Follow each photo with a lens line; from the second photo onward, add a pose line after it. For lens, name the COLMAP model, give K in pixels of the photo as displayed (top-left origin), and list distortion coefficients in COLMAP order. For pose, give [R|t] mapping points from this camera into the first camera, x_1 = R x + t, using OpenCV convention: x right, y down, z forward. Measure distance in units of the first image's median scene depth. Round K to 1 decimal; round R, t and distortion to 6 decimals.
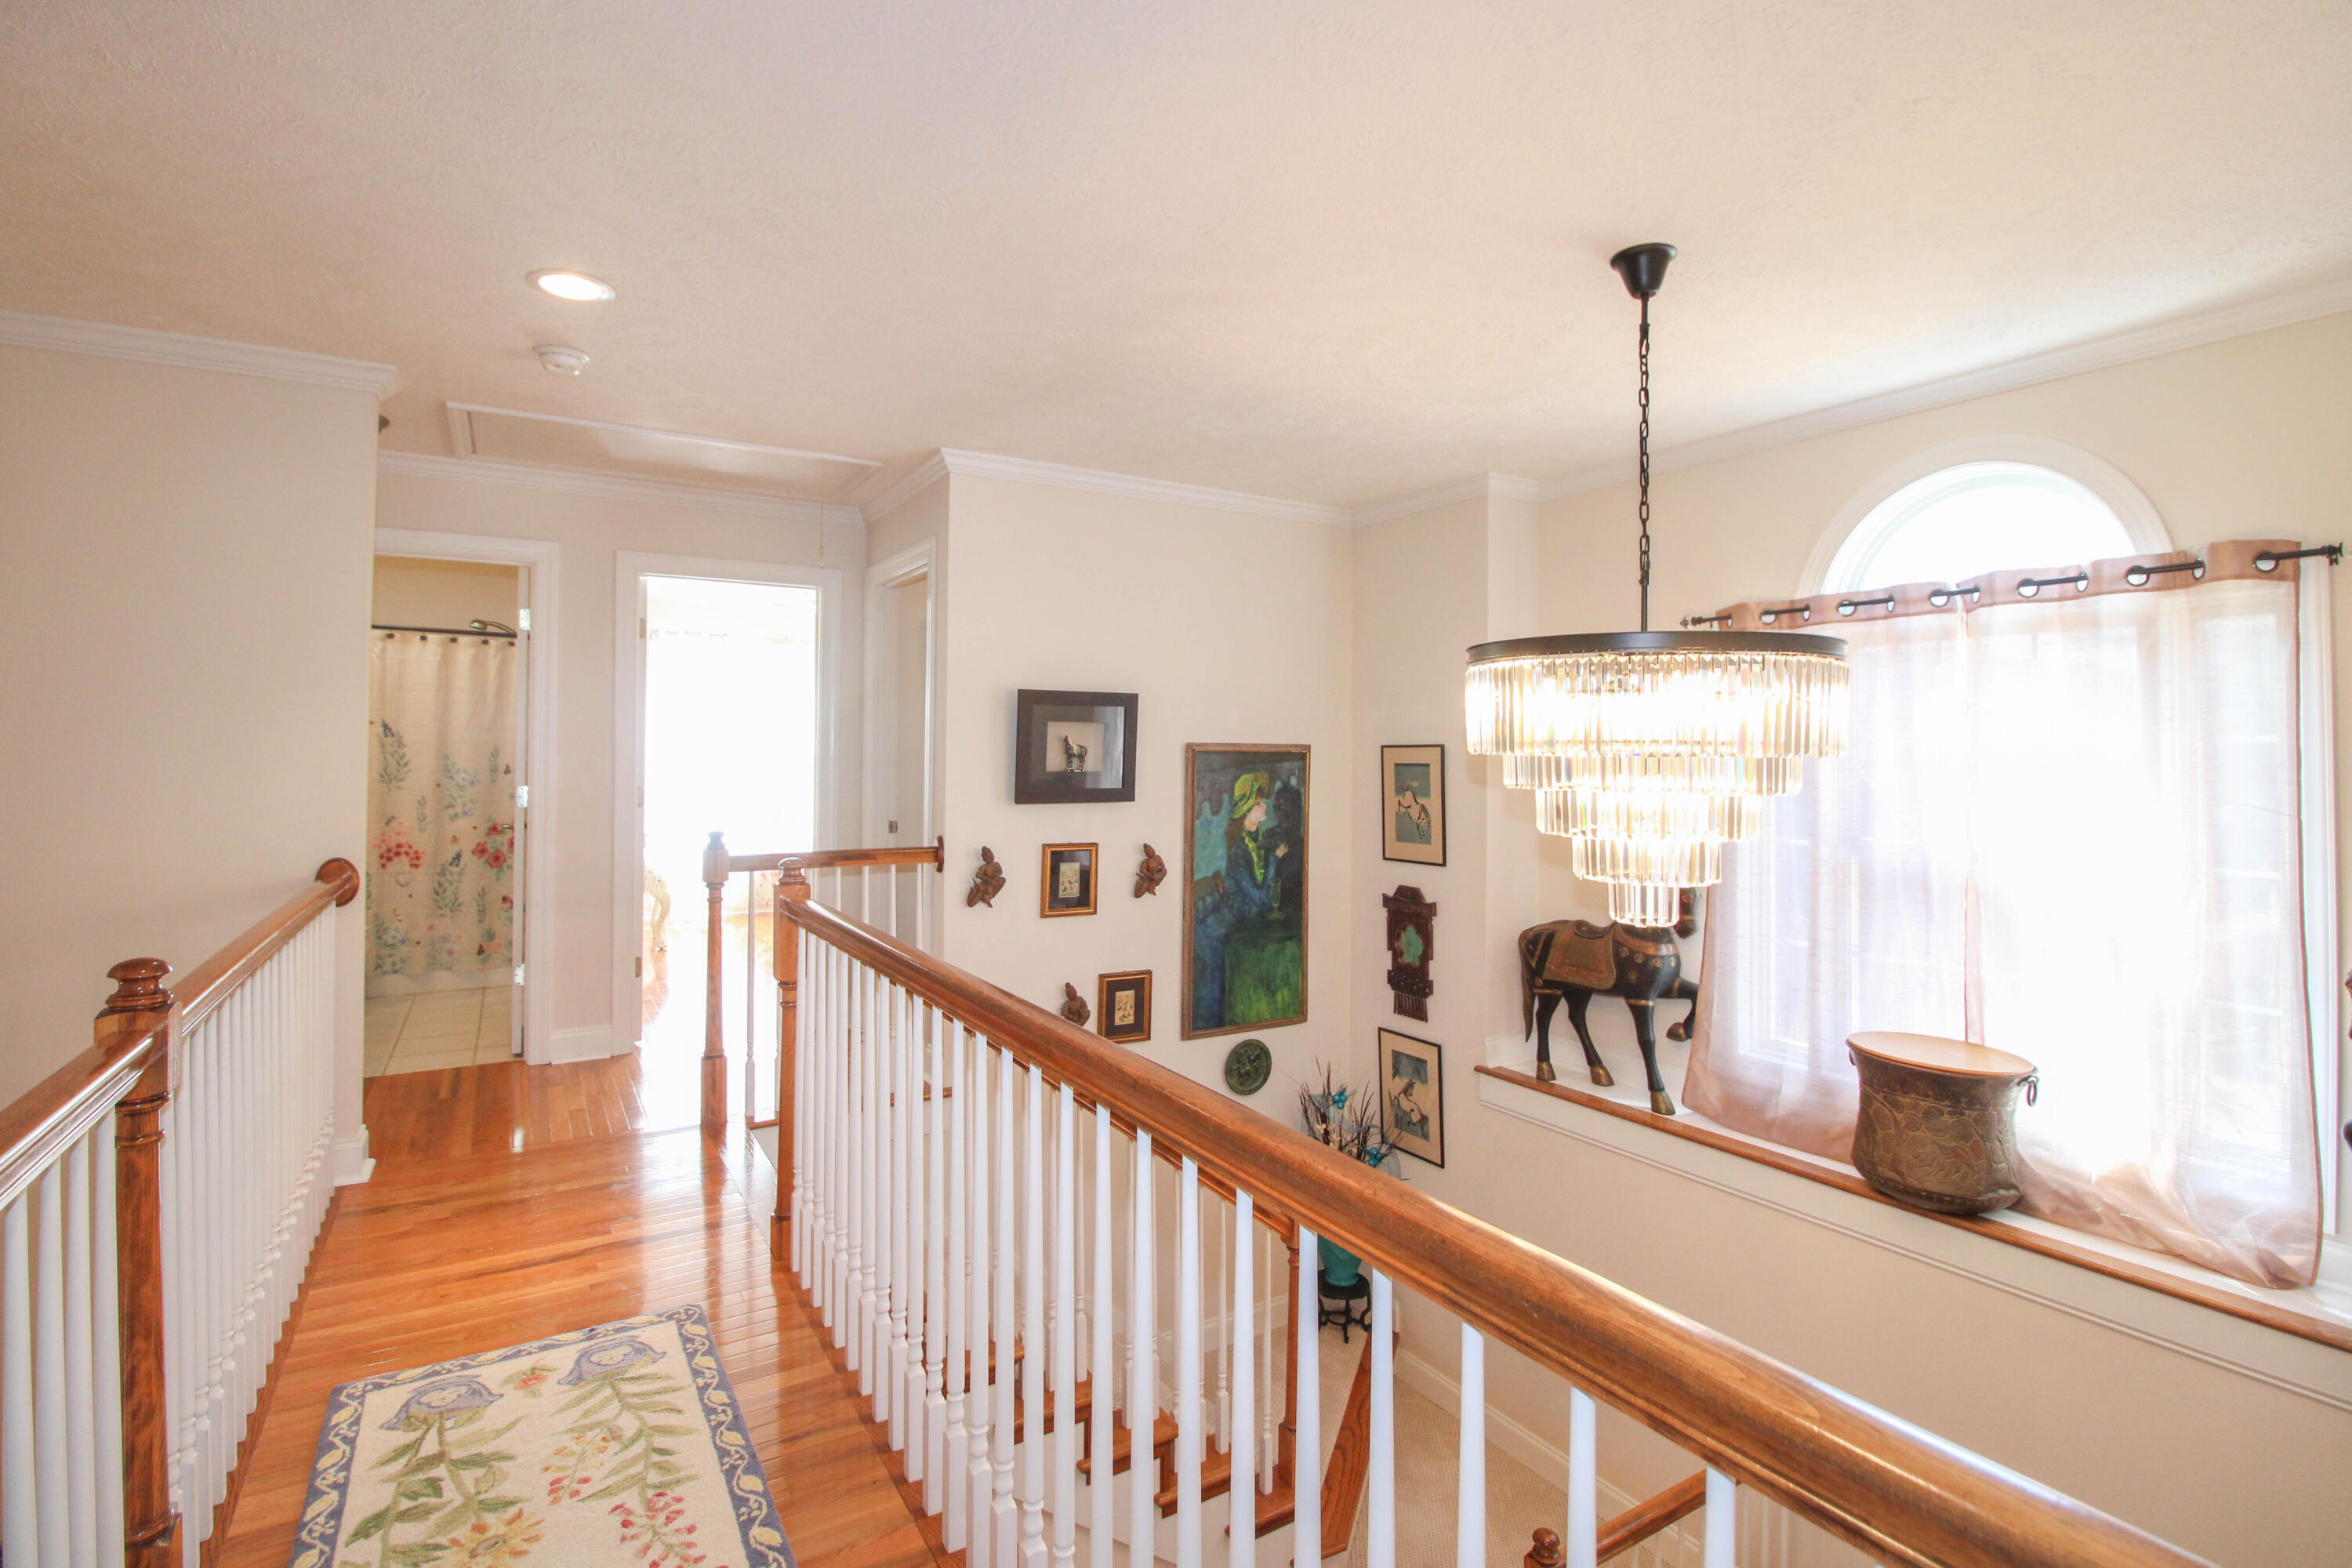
lens RADIAL K [[1105.9, 0, 1179.7], [0, 1105.9, 732.7], [0, 0, 1]] dist [0.000909, -0.016804]
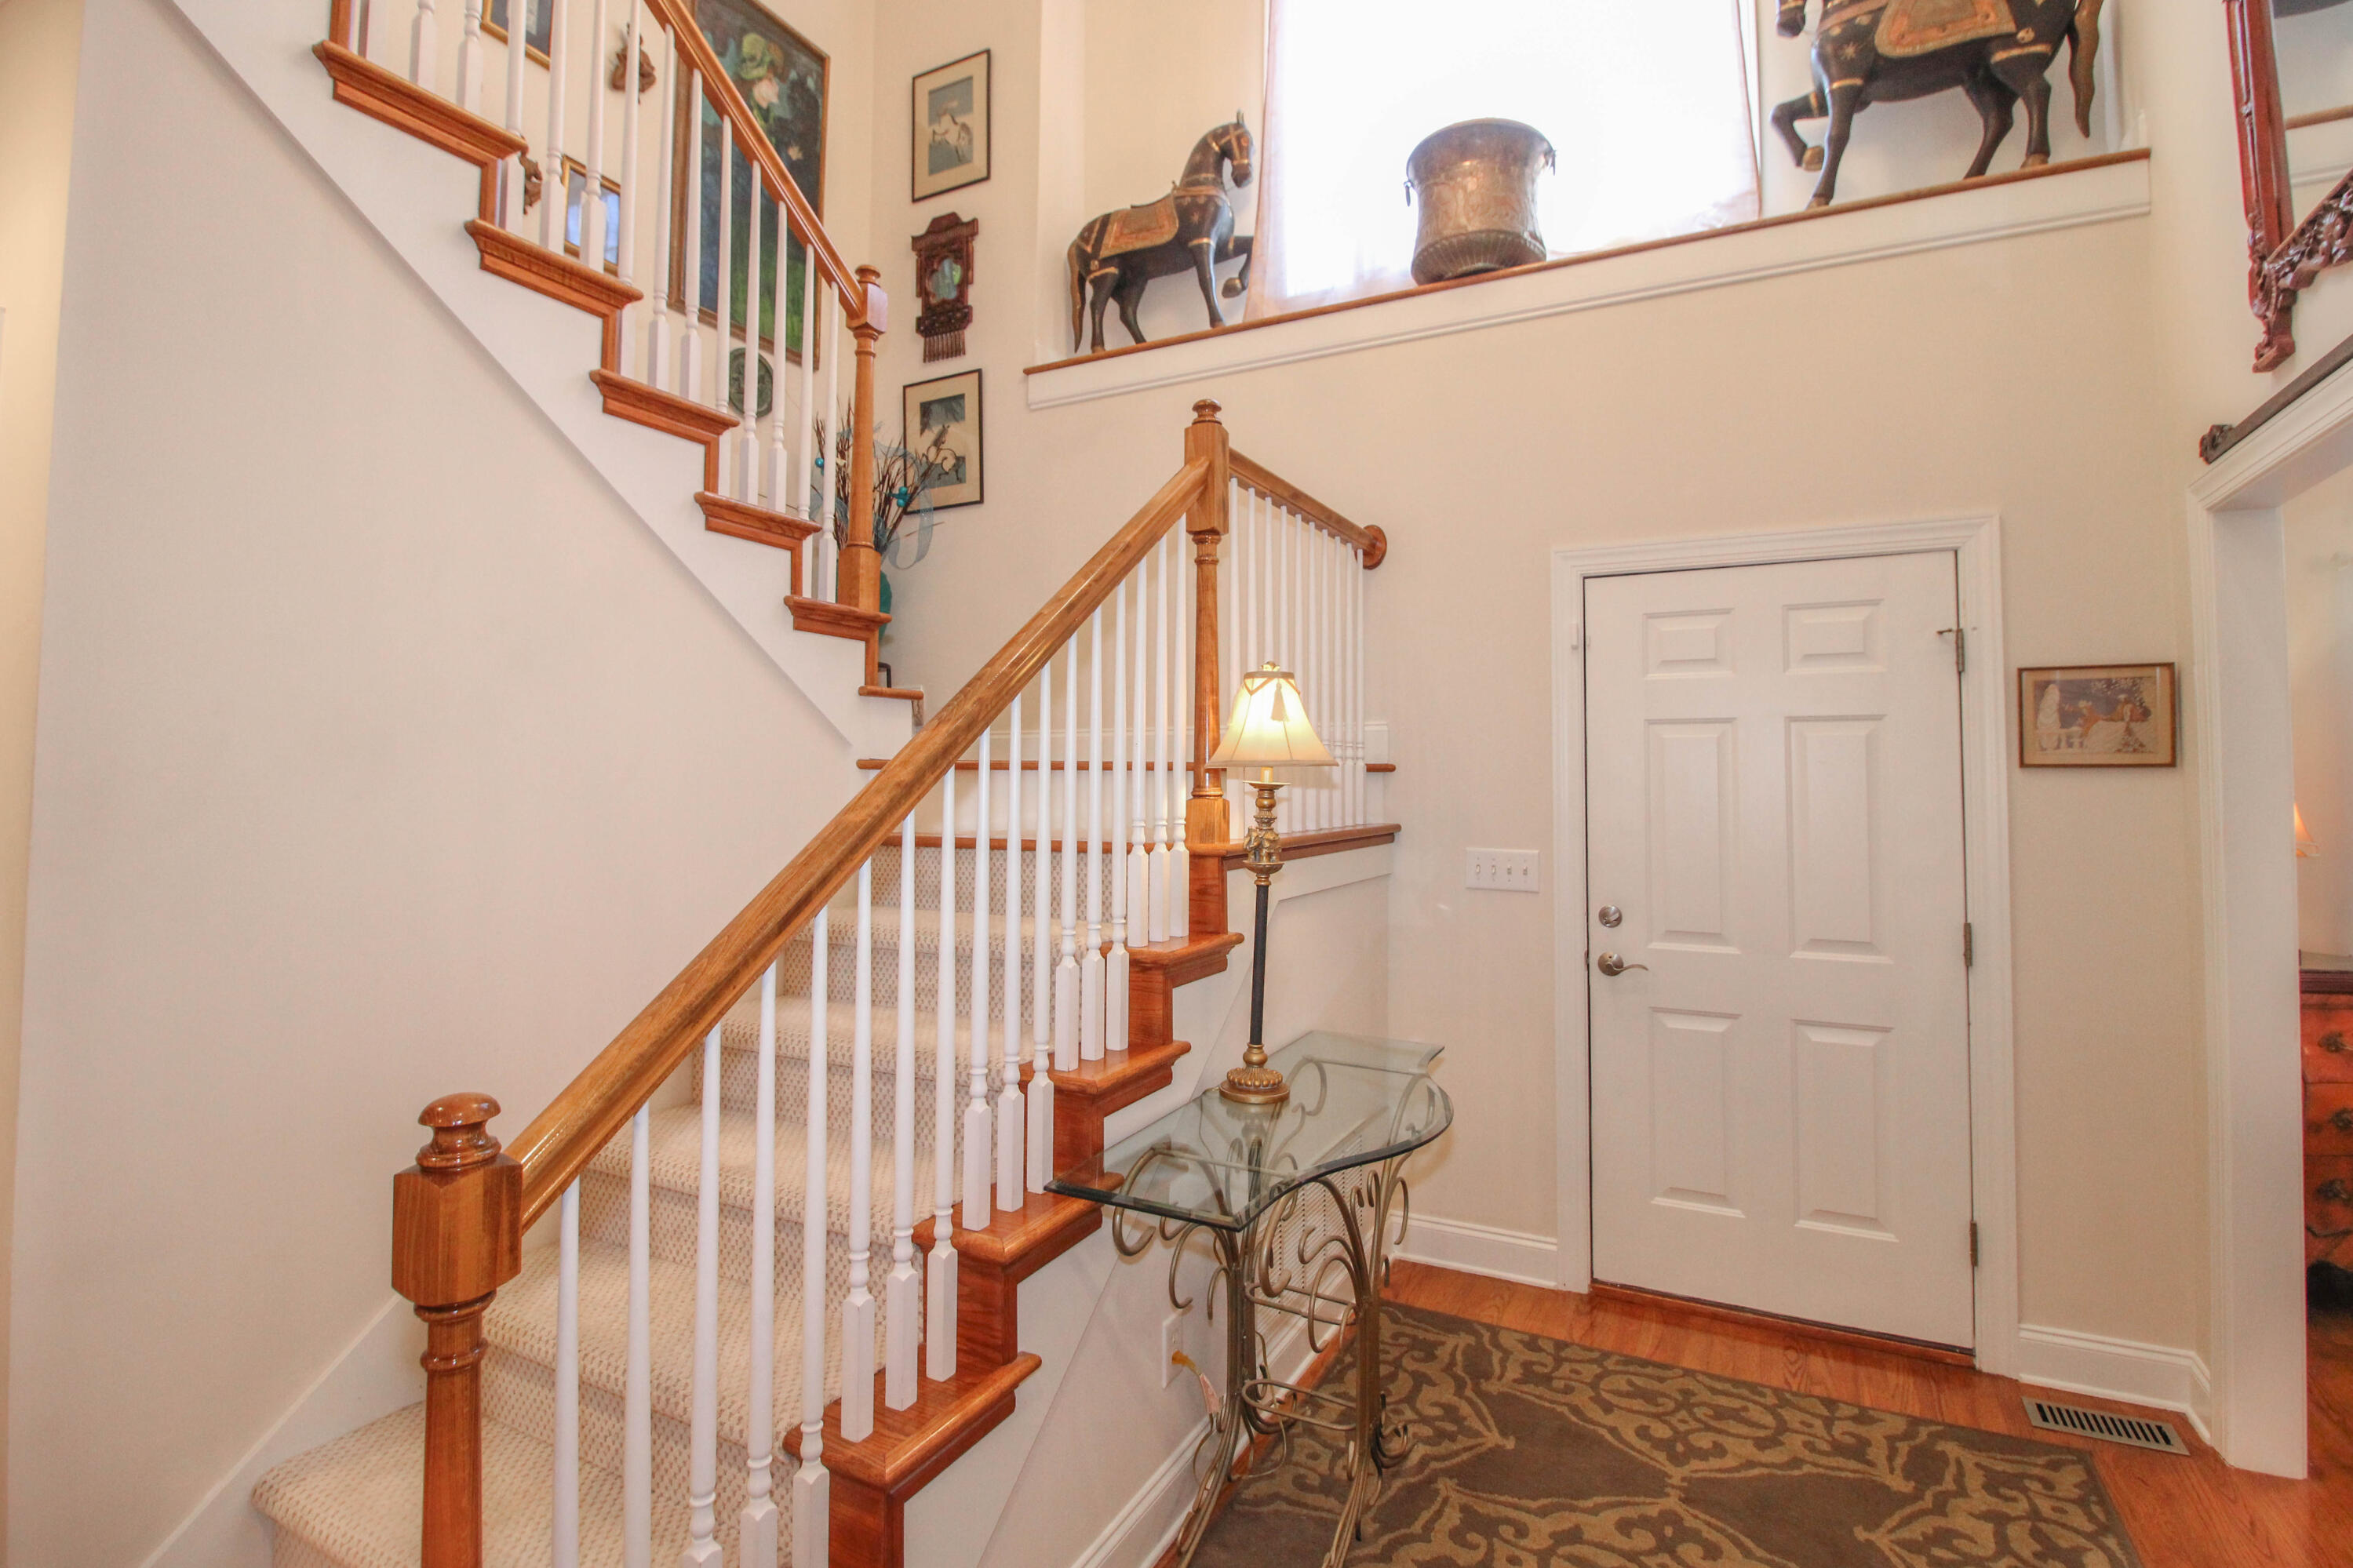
lens RADIAL K [[1106.2, 0, 1180.2], [0, 1106.2, 732.7], [0, 0, 1]] dist [0.000909, -0.016804]
pose [[0.857477, 0.027709, 0.513775, -0.086395], [-0.009825, 0.999249, -0.037493, 0.656519], [-0.514428, 0.027102, 0.857105, 0.162548]]
